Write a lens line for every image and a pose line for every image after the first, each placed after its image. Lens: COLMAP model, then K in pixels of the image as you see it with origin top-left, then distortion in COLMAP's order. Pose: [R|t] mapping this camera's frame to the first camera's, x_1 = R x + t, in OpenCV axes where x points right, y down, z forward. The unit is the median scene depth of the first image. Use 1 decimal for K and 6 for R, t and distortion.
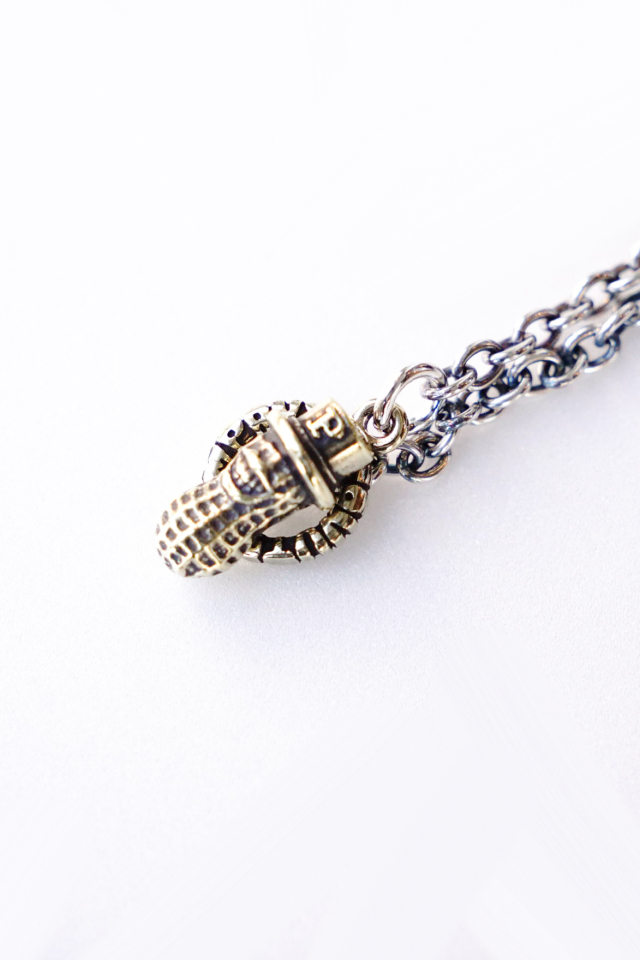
lens RADIAL K [[2046.7, 0, 320.0], [0, 2046.7, 480.0], [0, 0, 1]] dist [0.302489, -0.029071]
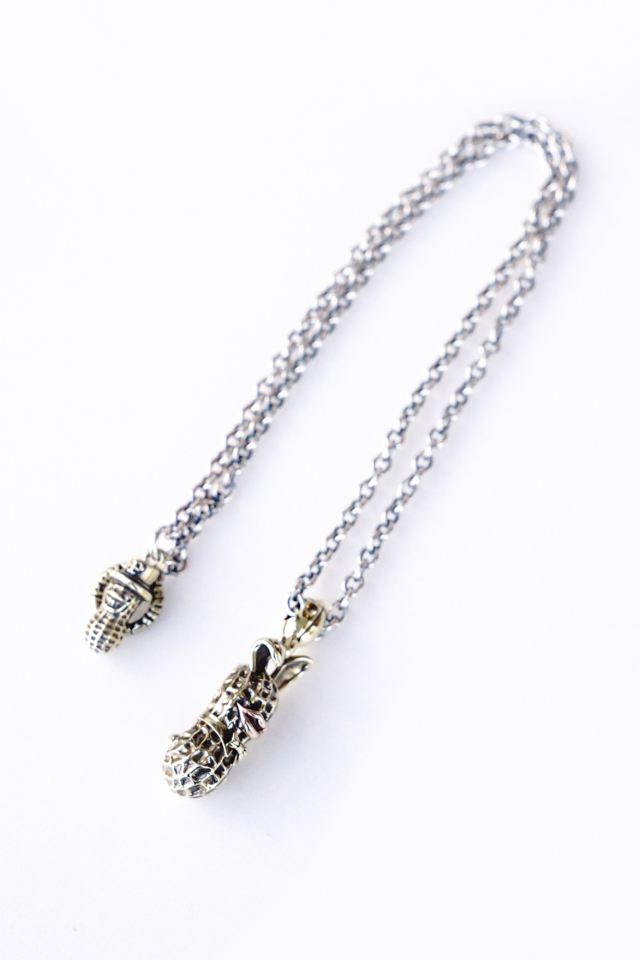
lens RADIAL K [[2046.7, 0, 320.0], [0, 2046.7, 480.0], [0, 0, 1]] dist [0.302489, -0.029071]
pose [[0.898299, -0.404209, 0.172260, -0.167025], [0.414695, 0.909518, -0.028360, 0.035357], [-0.145210, 0.096911, 0.984643, -1.316606]]
